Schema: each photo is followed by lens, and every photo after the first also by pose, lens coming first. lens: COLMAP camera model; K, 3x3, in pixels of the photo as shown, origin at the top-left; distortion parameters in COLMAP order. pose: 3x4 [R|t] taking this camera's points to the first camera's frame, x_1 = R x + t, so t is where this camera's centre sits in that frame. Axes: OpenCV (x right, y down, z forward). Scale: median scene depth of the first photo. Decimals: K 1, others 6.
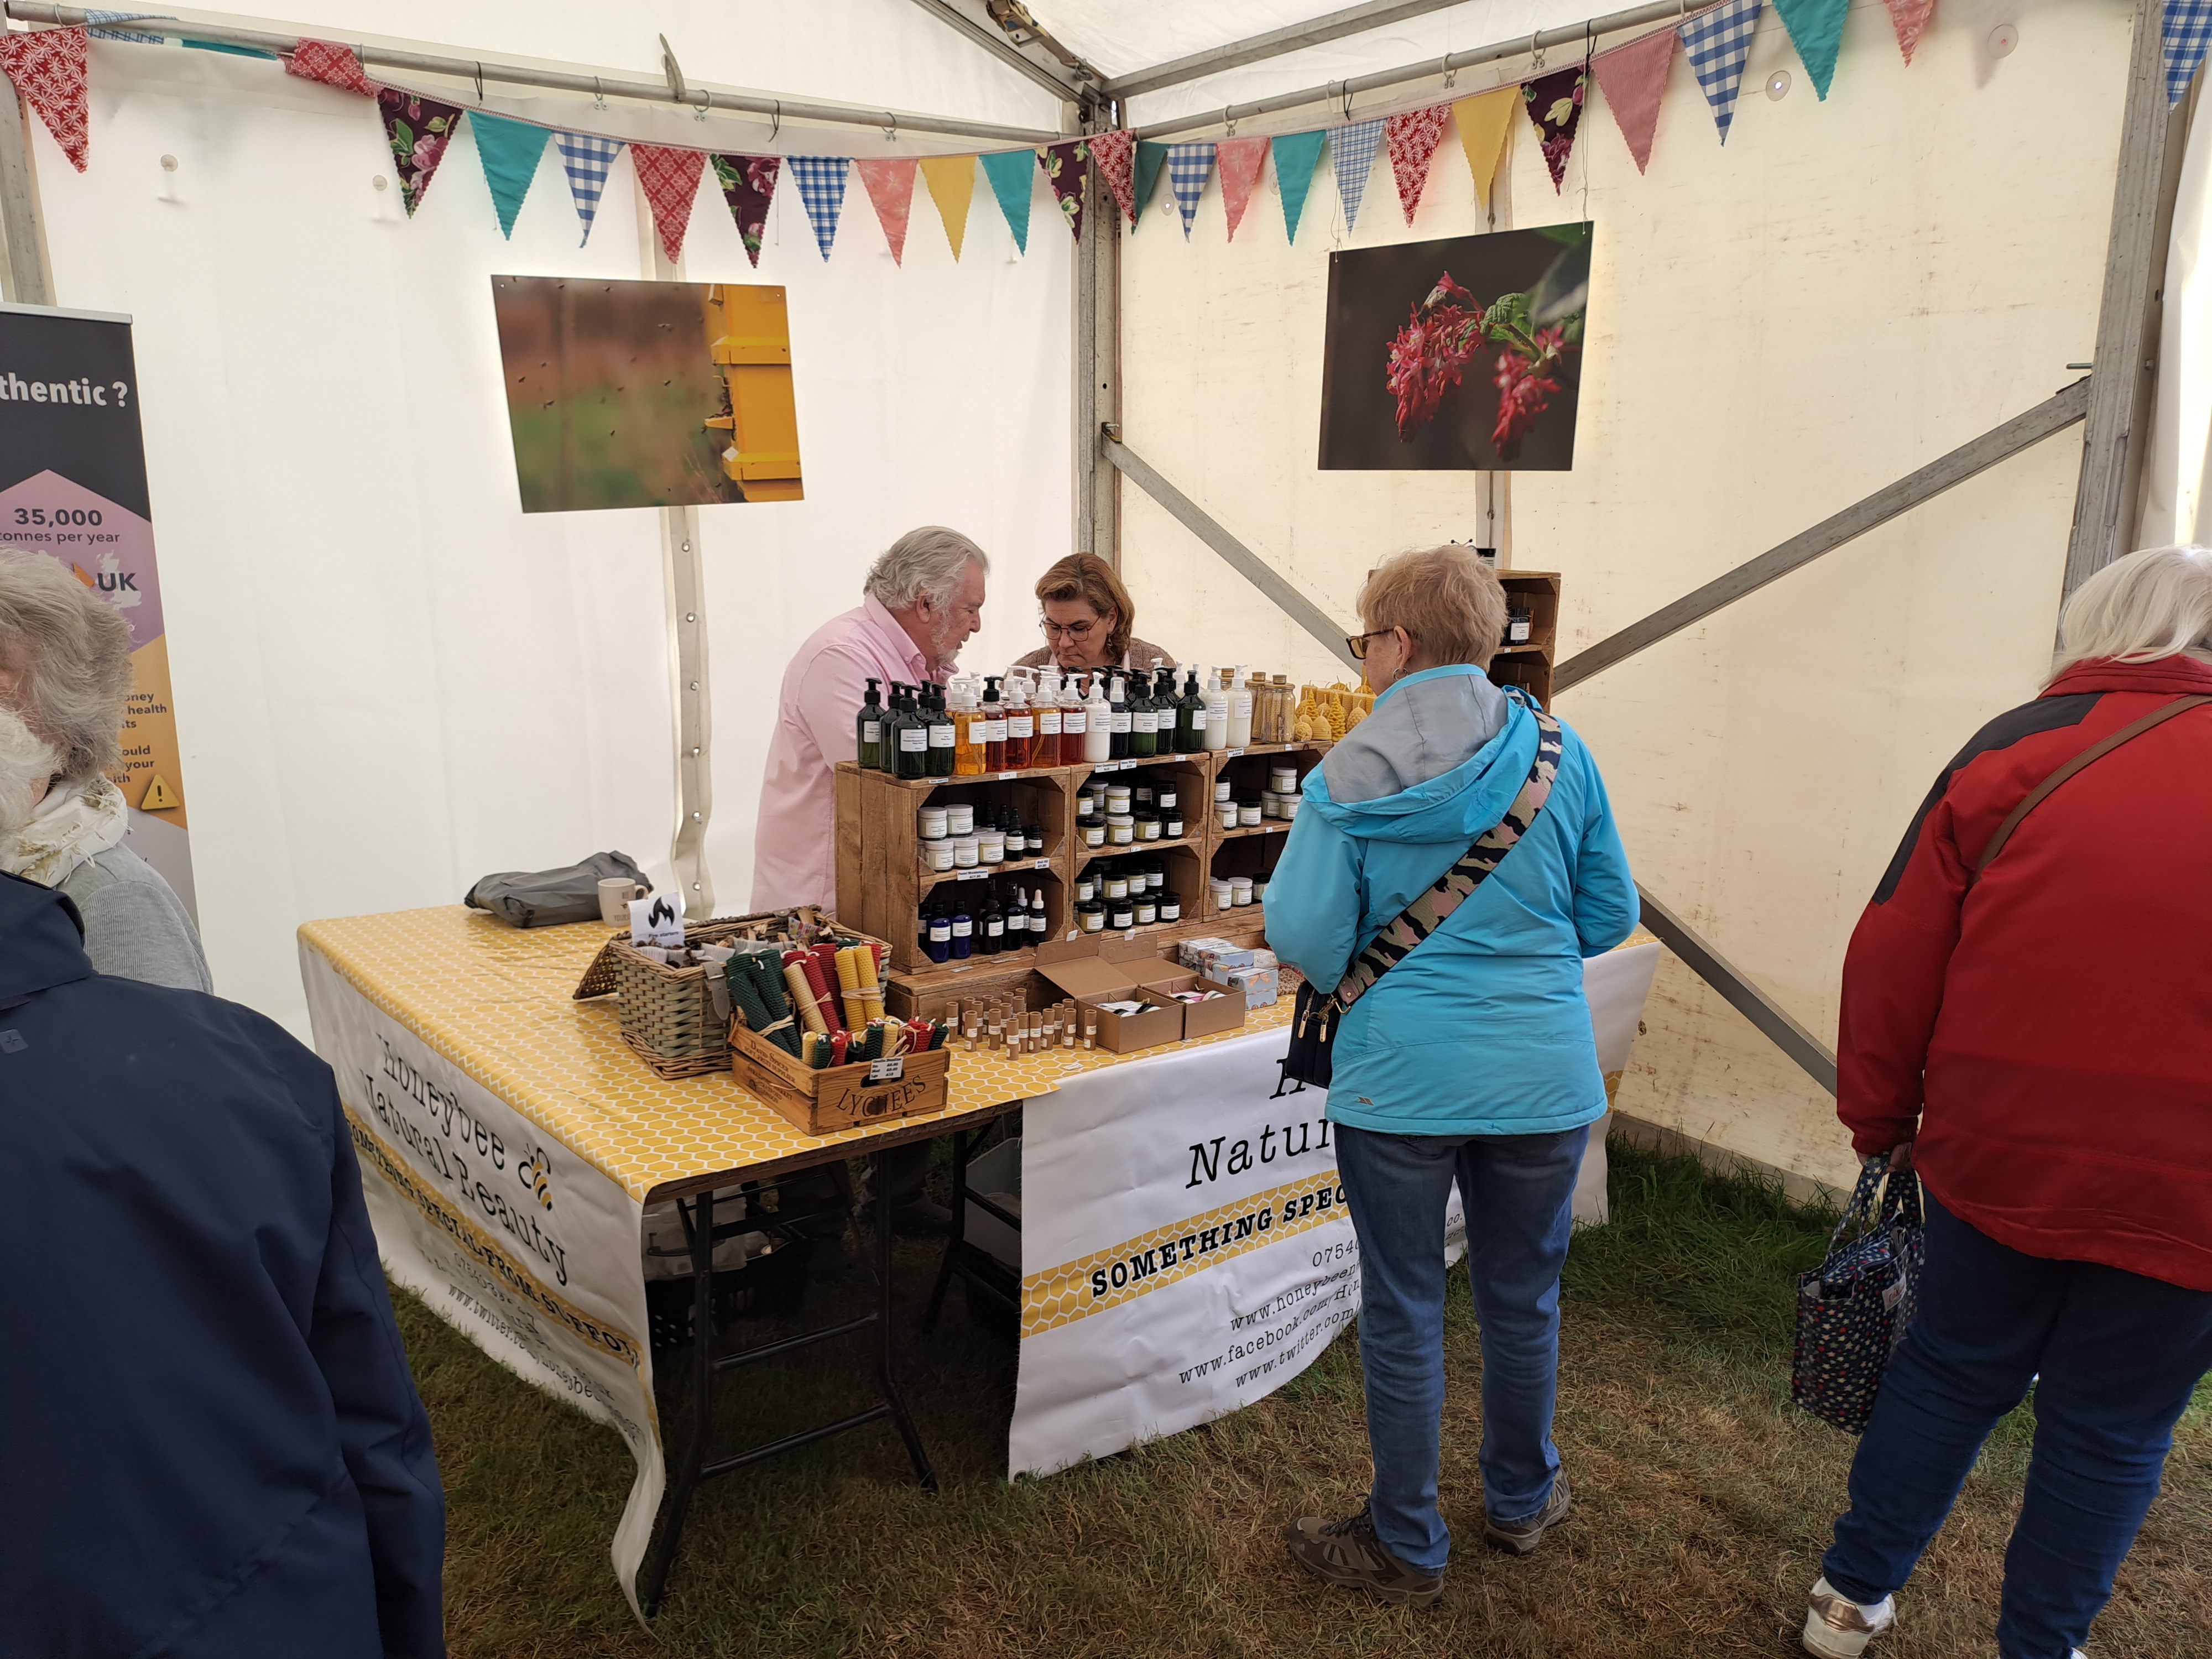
lens RADIAL K [[1697.6, 0, 1071.2], [0, 1697.6, 874.2], [0, 0, 1]] dist [0.011964, 0.004188]
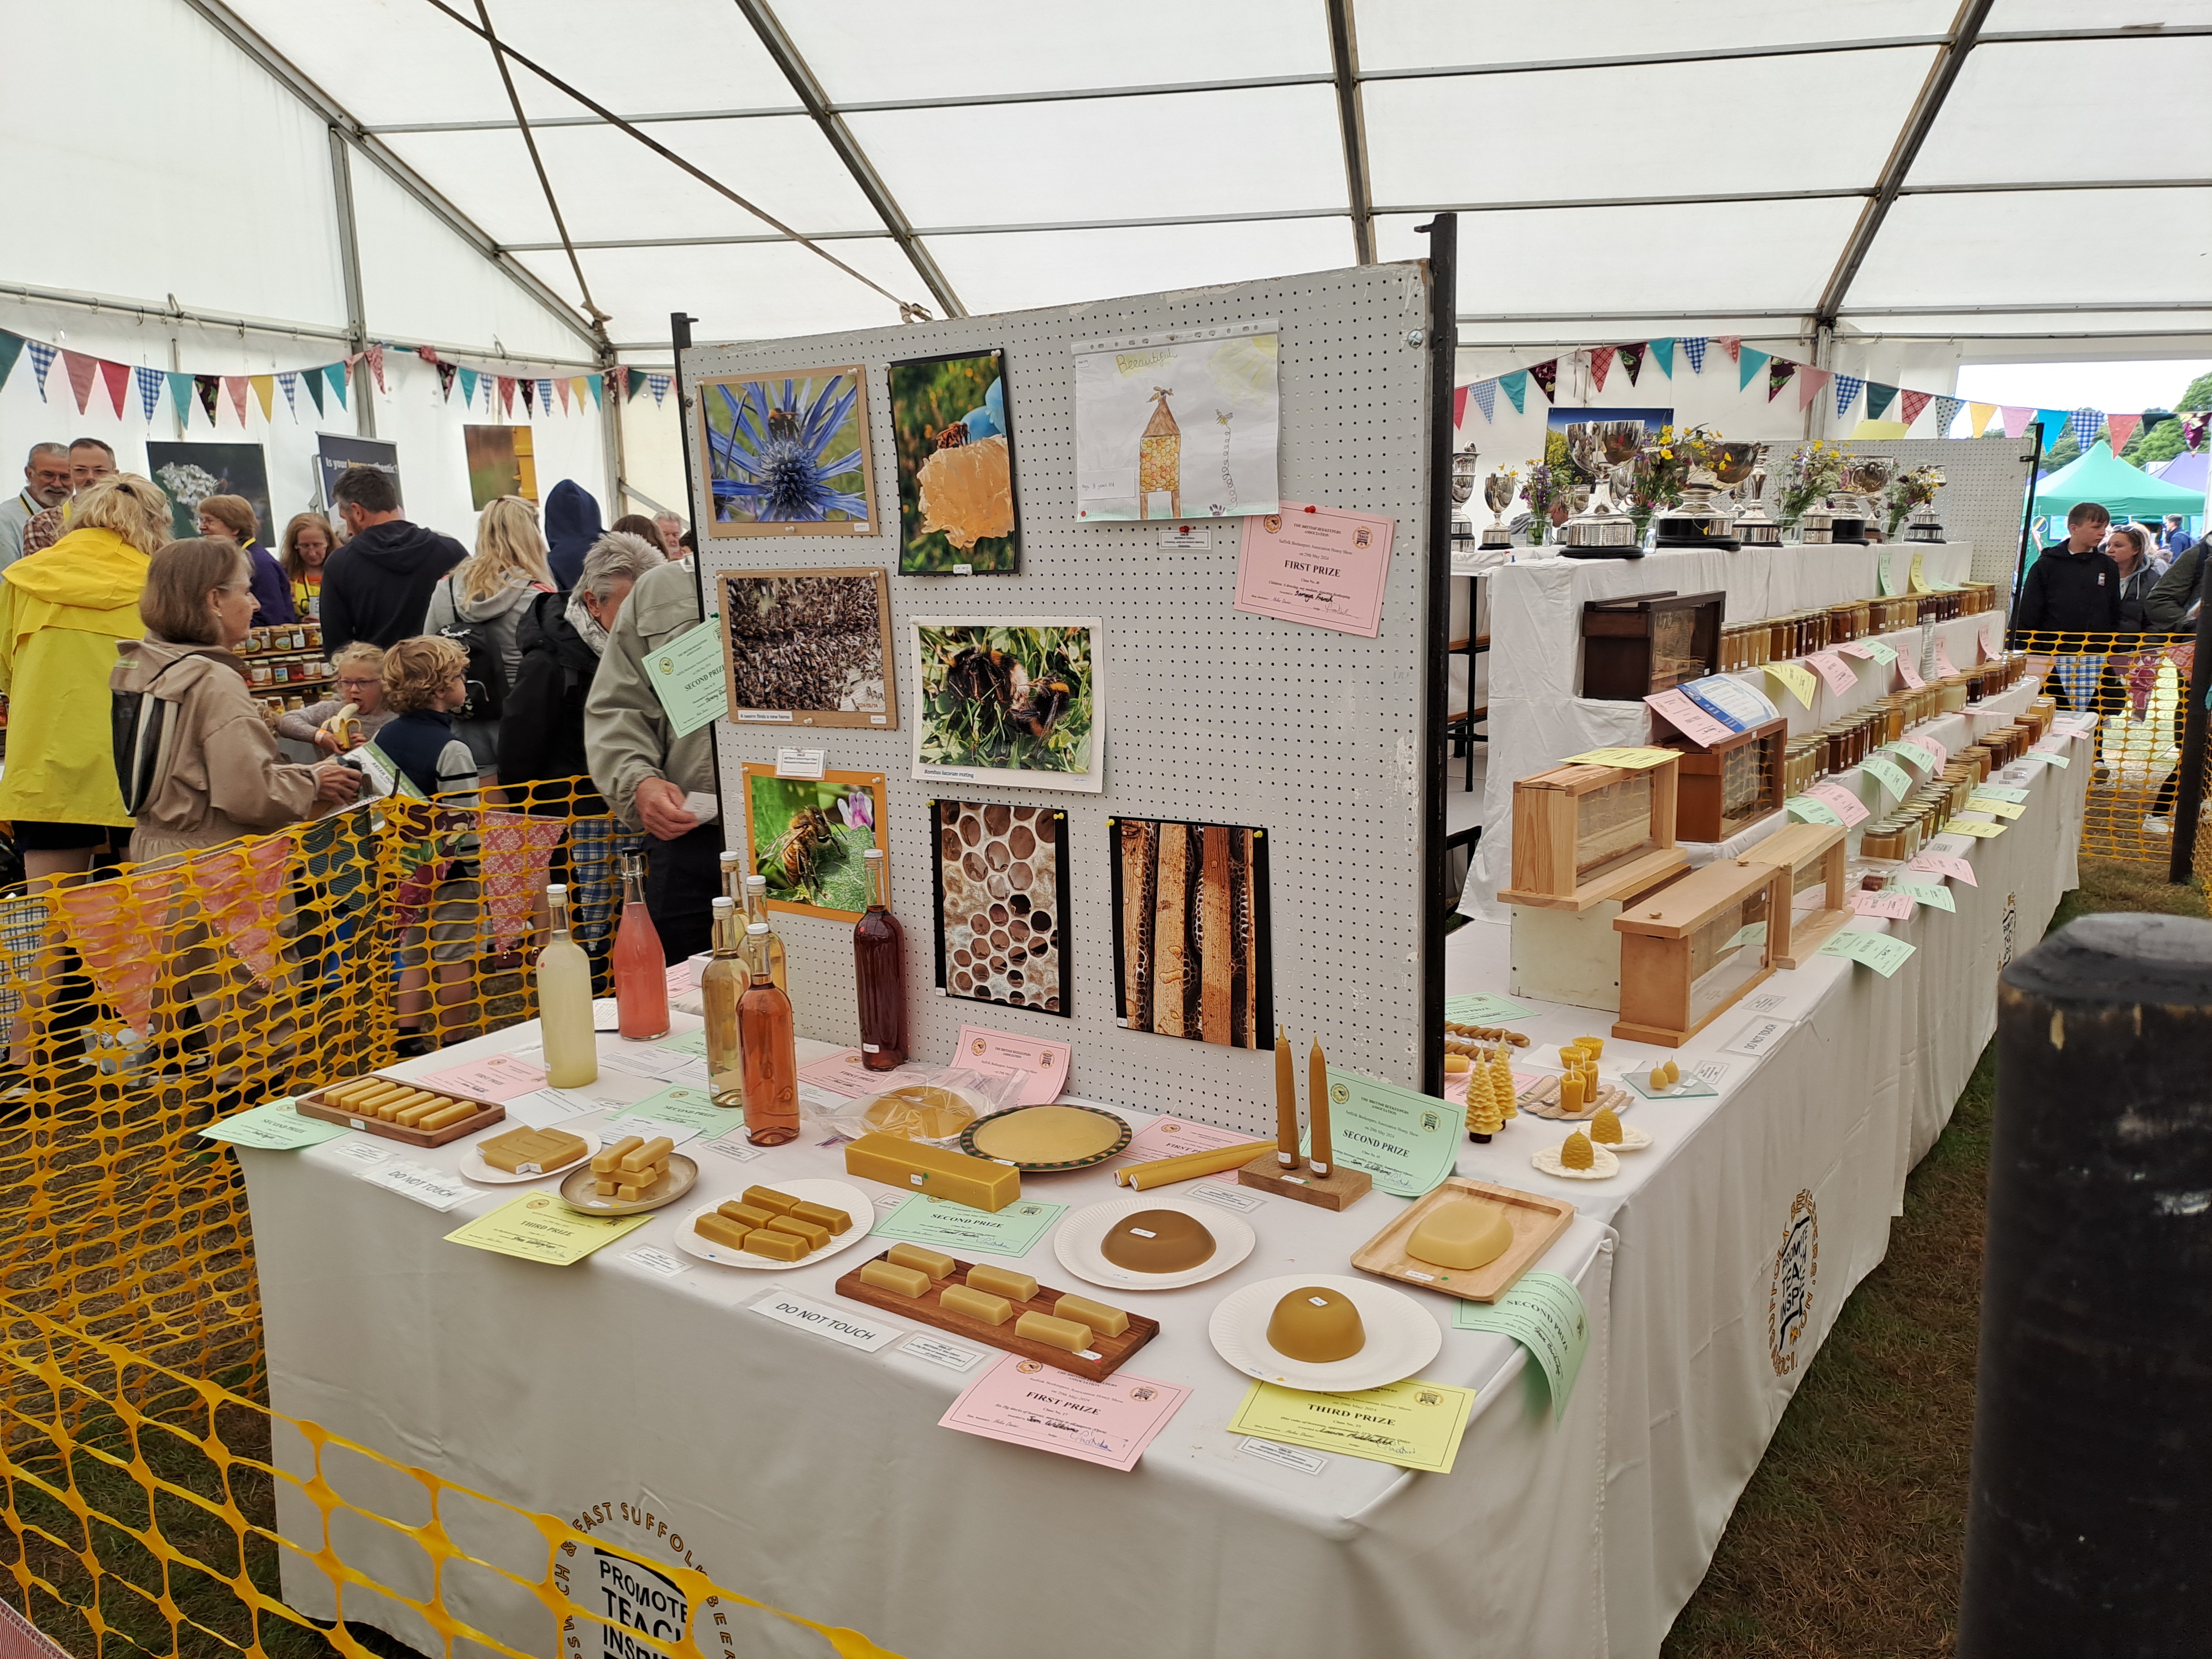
lens RADIAL K [[1647.8, 0, 1106.0], [0, 1647.8, 829.5], [0, 0, 1]] dist [0.000689, 0.036042]
pose [[0.773262, -0.122026, 0.622234, -1.211130], [0.139319, 0.990024, 0.021019, 0.358872], [-0.618592, 0.070435, 0.782549, -1.576292]]
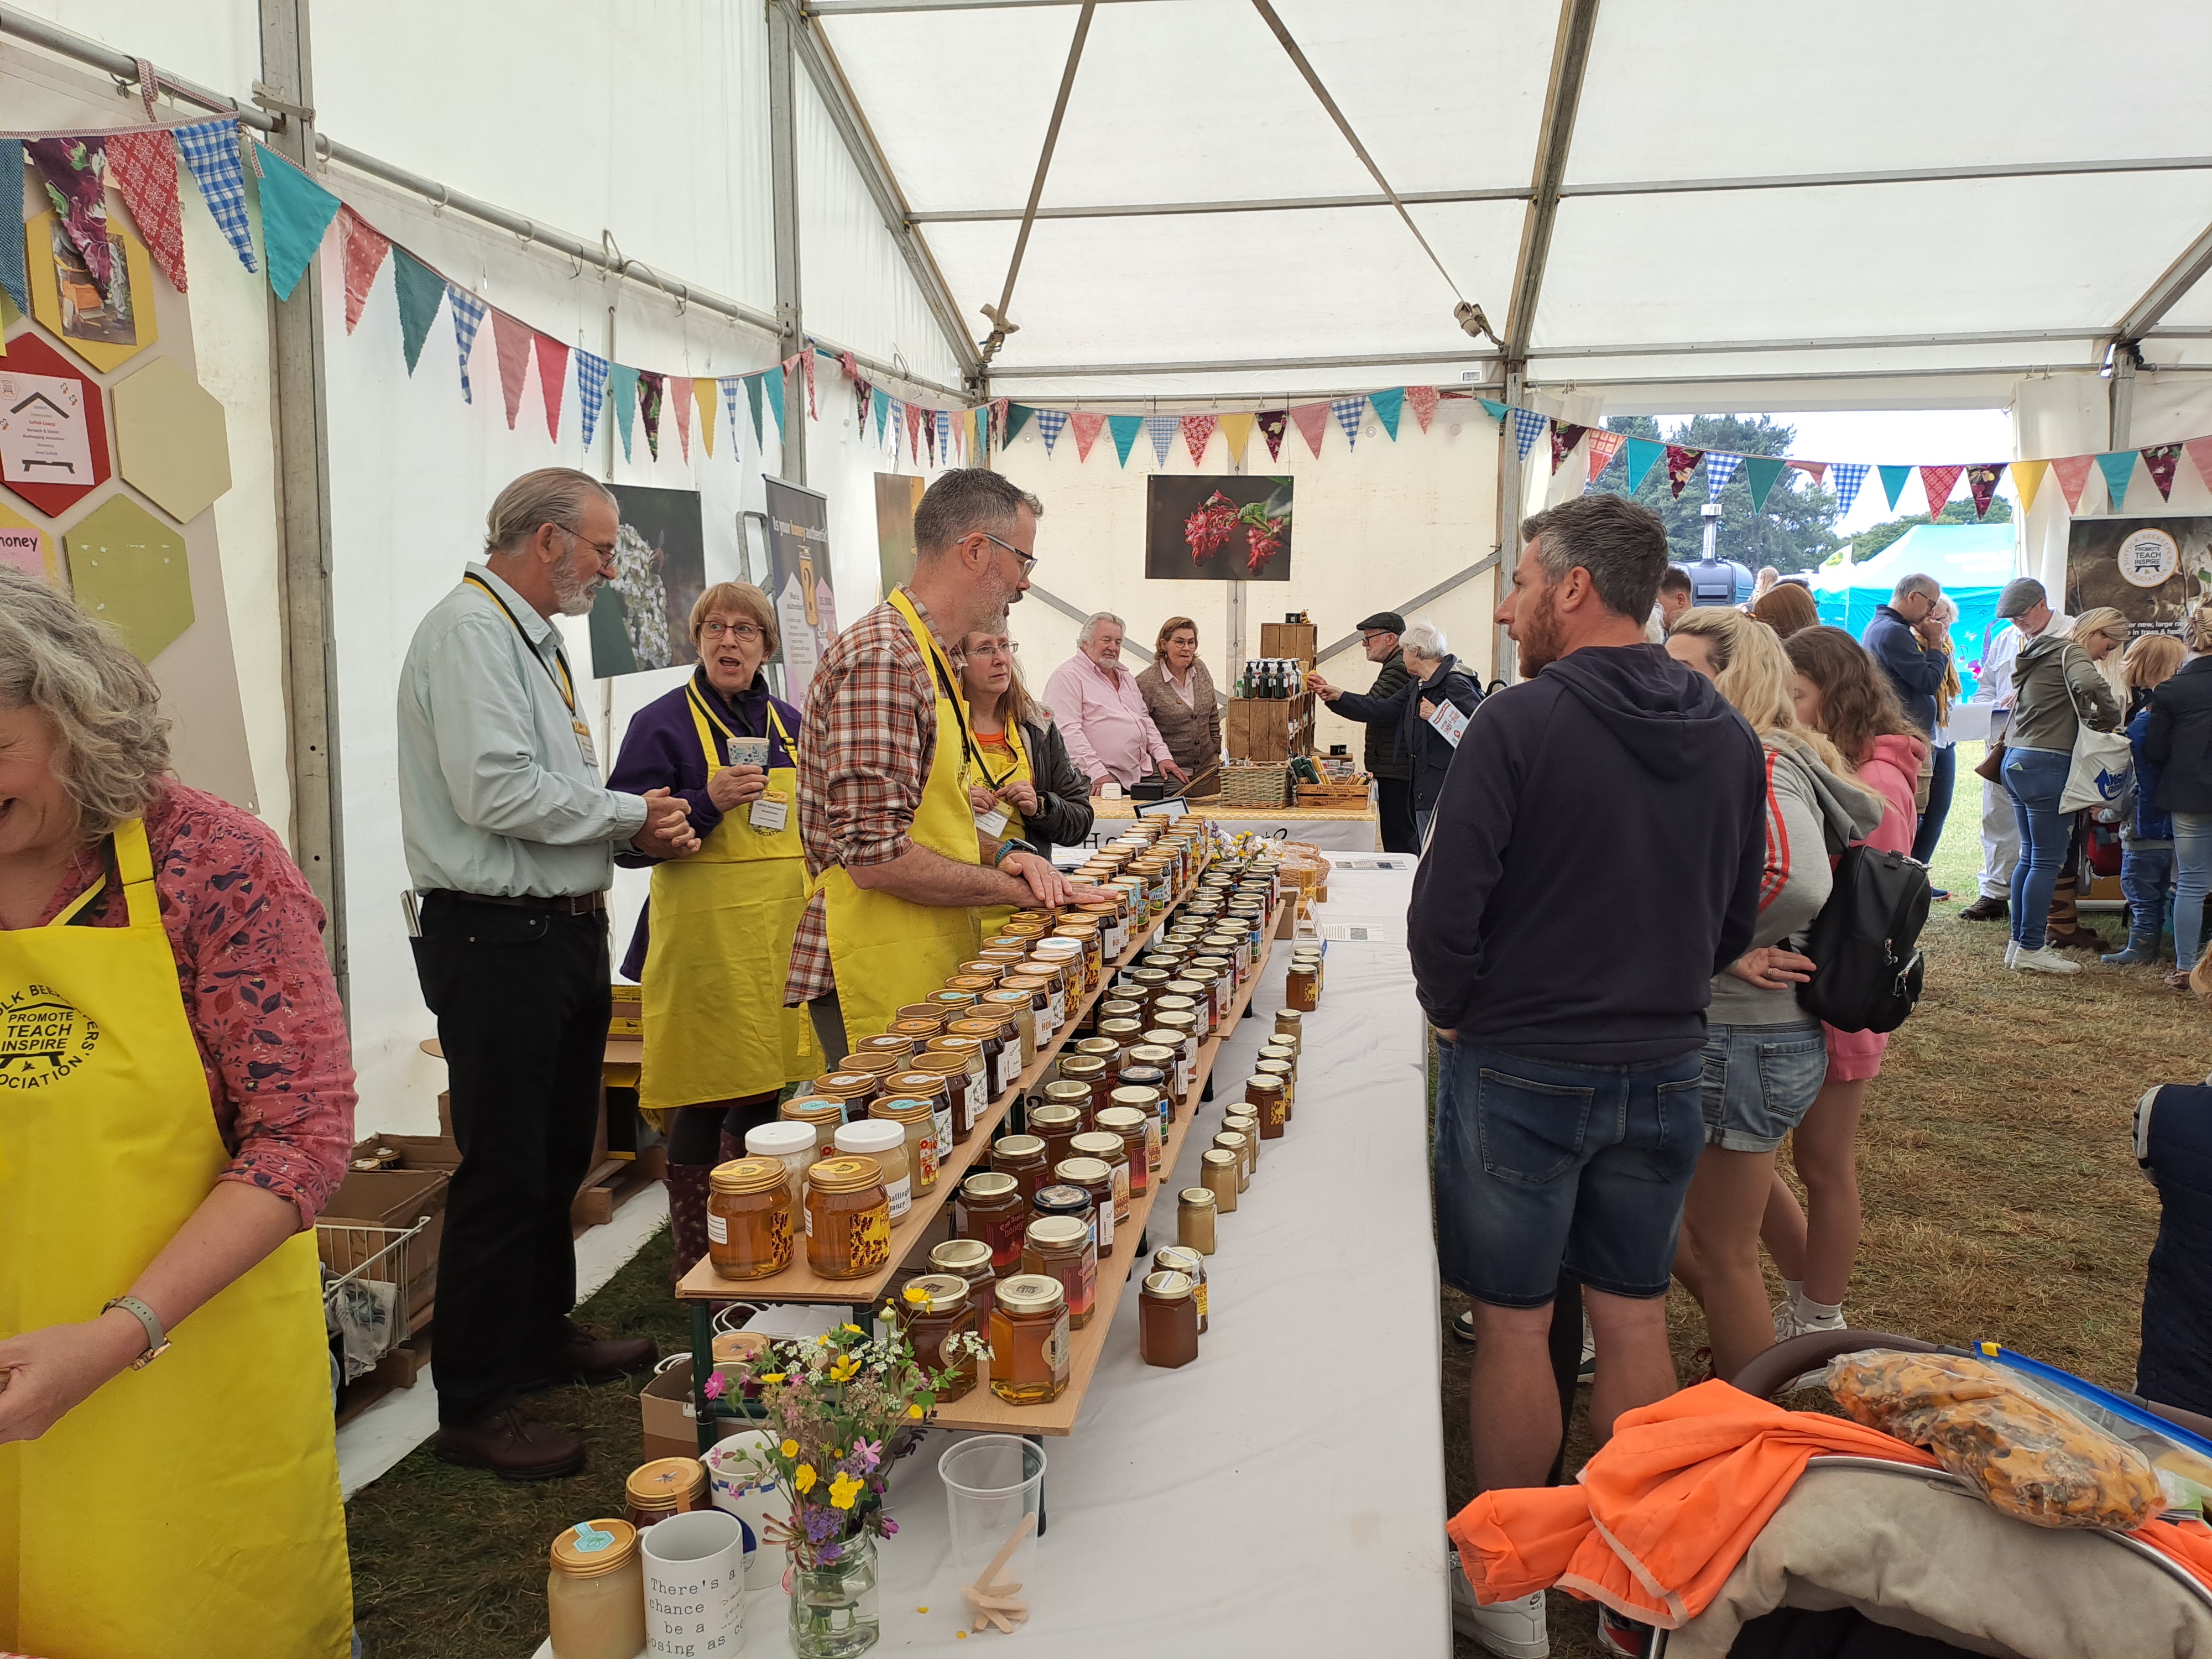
lens RADIAL K [[1628.1, 0, 1106.0], [0, 1628.1, 829.5], [0, 0, 1]] dist [0.075275, -0.074081]
pose [[0.740701, -0.095521, 0.665010, -1.303554], [0.143812, 0.989440, -0.018060, 0.091522], [-0.656262, 0.109013, 0.746616, -0.414151]]
